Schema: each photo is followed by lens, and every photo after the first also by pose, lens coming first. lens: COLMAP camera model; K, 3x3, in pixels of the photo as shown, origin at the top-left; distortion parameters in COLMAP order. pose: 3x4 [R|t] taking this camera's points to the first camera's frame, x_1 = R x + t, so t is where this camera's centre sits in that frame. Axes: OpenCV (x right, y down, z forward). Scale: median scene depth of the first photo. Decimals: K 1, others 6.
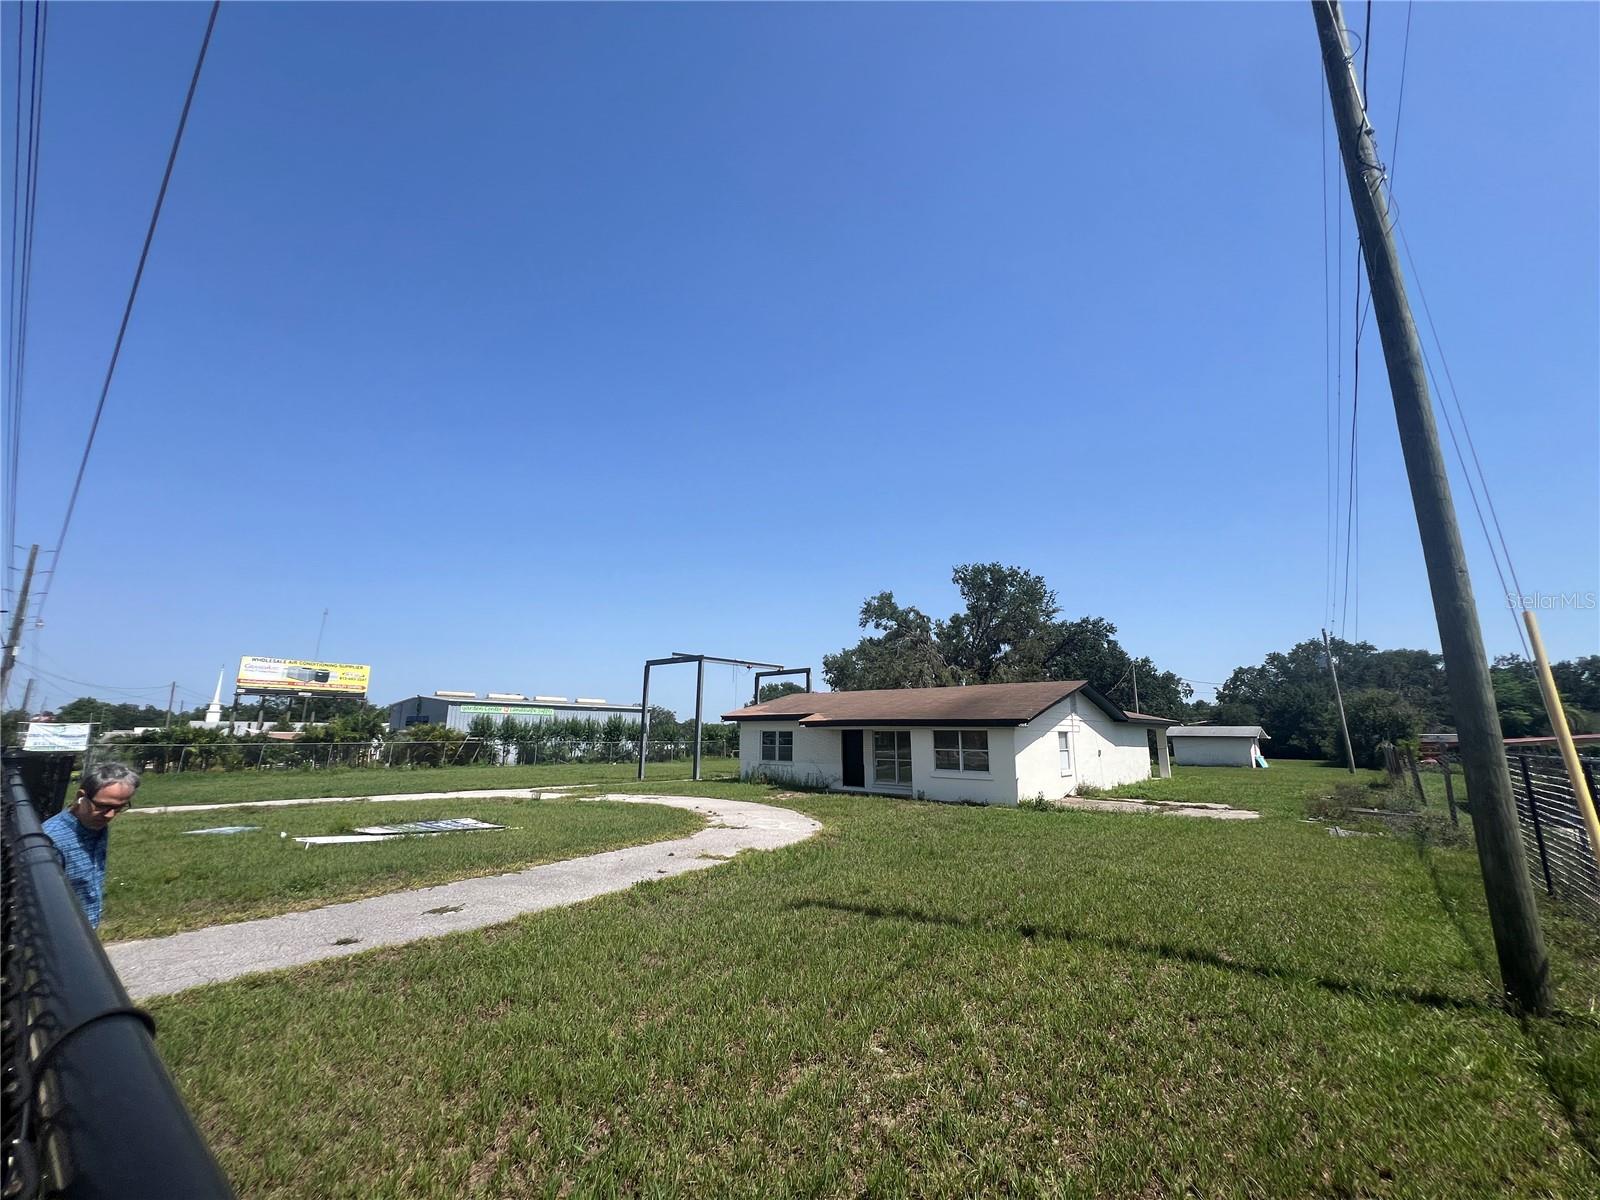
lens RADIAL K [[639.6, 0, 799.6], [0, 639.6, 595.7], [0, 0, 1]] dist [-0.000660, 0.000672]
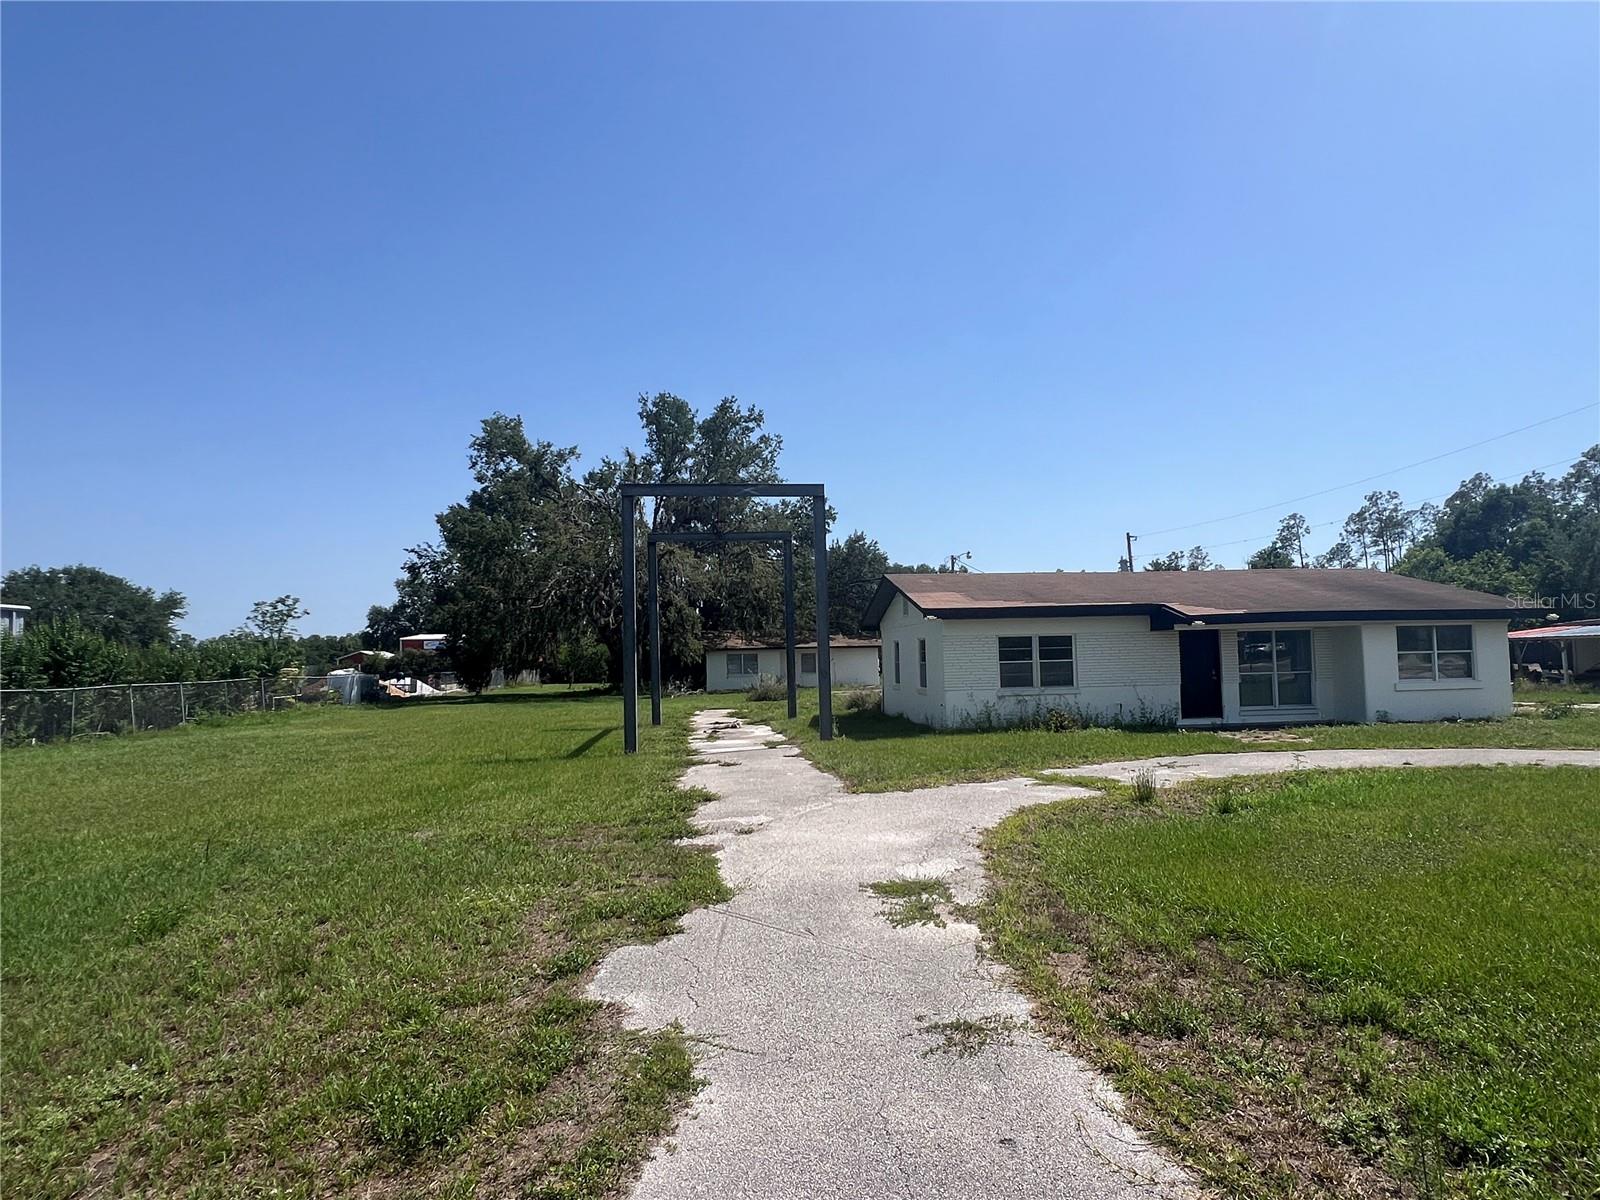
lens RADIAL K [[916.4, 0, 801.5], [0, 916.4, 603.4], [0, 0, 1]] dist [-0.002048, 0.000894]
pose [[0.687833, 0.020464, 0.725581, -0.862467], [-0.128180, 0.987318, 0.093665, 0.154371], [-0.714462, -0.157431, 0.681733, 0.692009]]
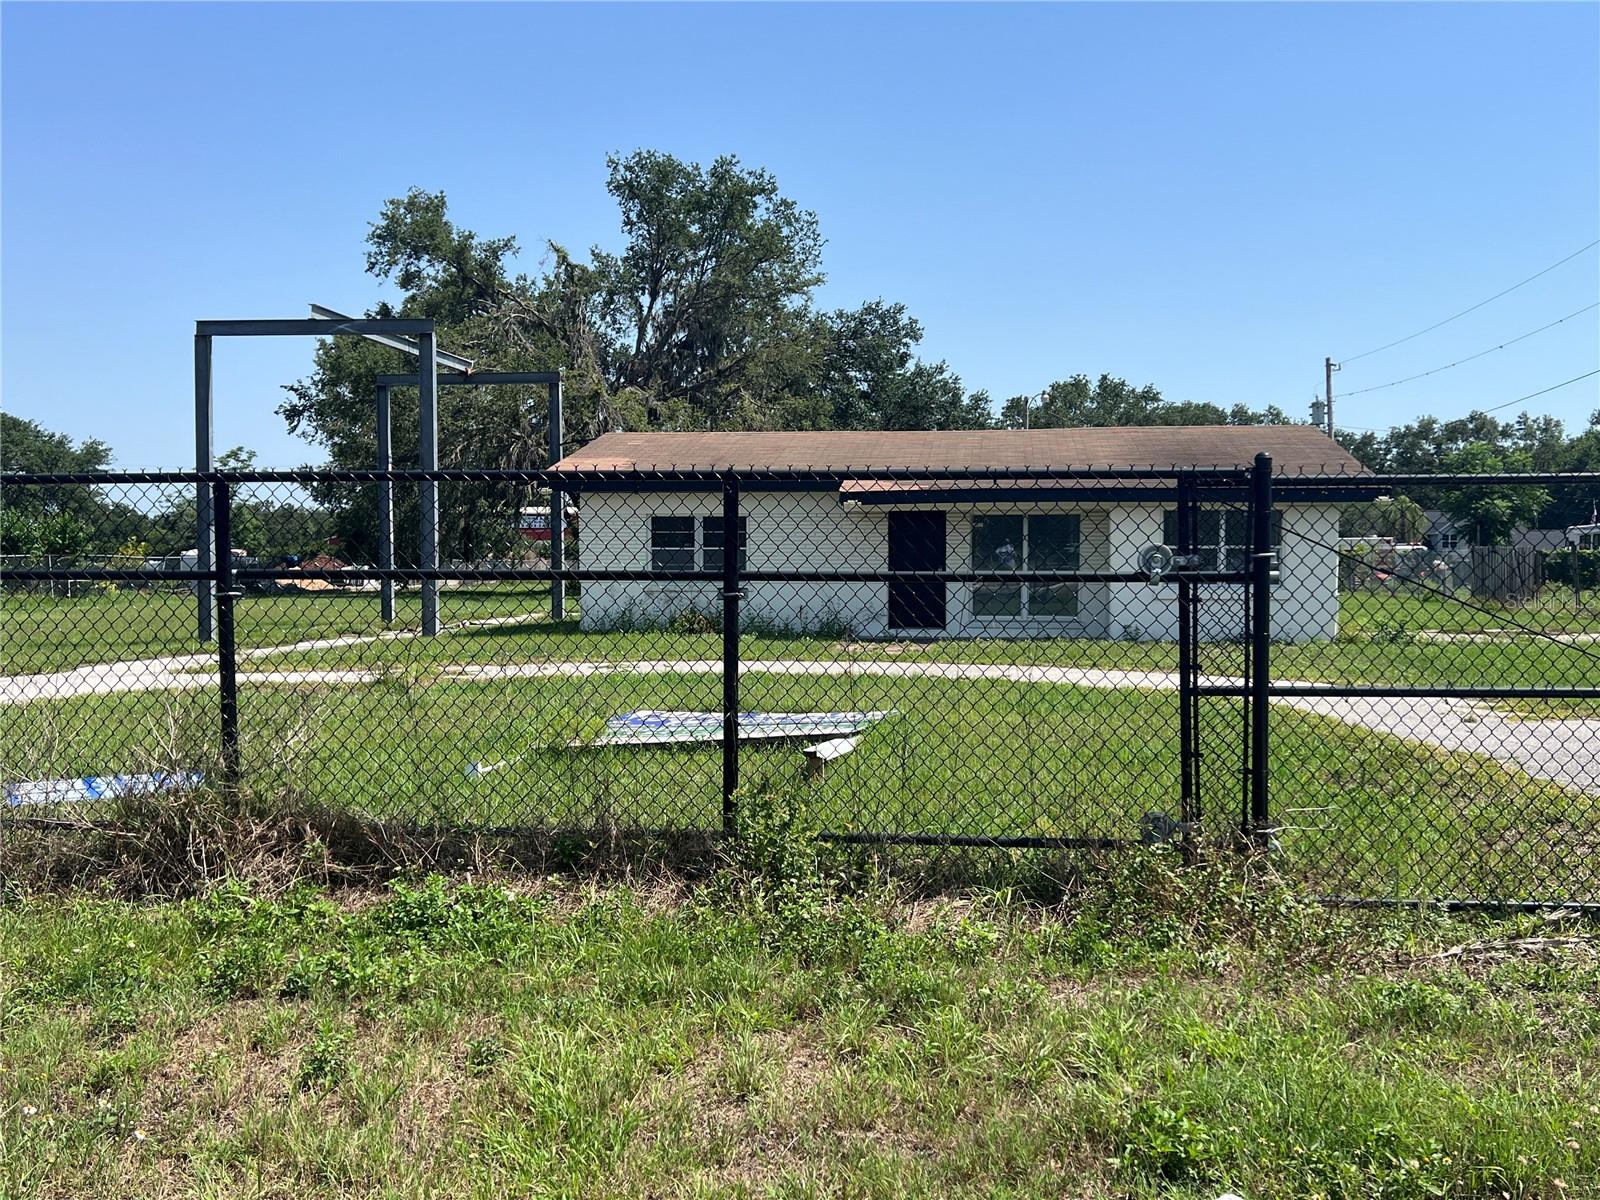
lens RADIAL K [[1491.0, 0, 800.0], [0, 1491.0, 600.0], [0, 0, 1]] dist [0.091436, -0.166668]
pose [[0.833792, -0.021015, 0.551679, -0.609904], [-0.114289, 0.971058, 0.209724, 0.055469], [-0.540120, -0.237917, 0.807258, 0.155695]]
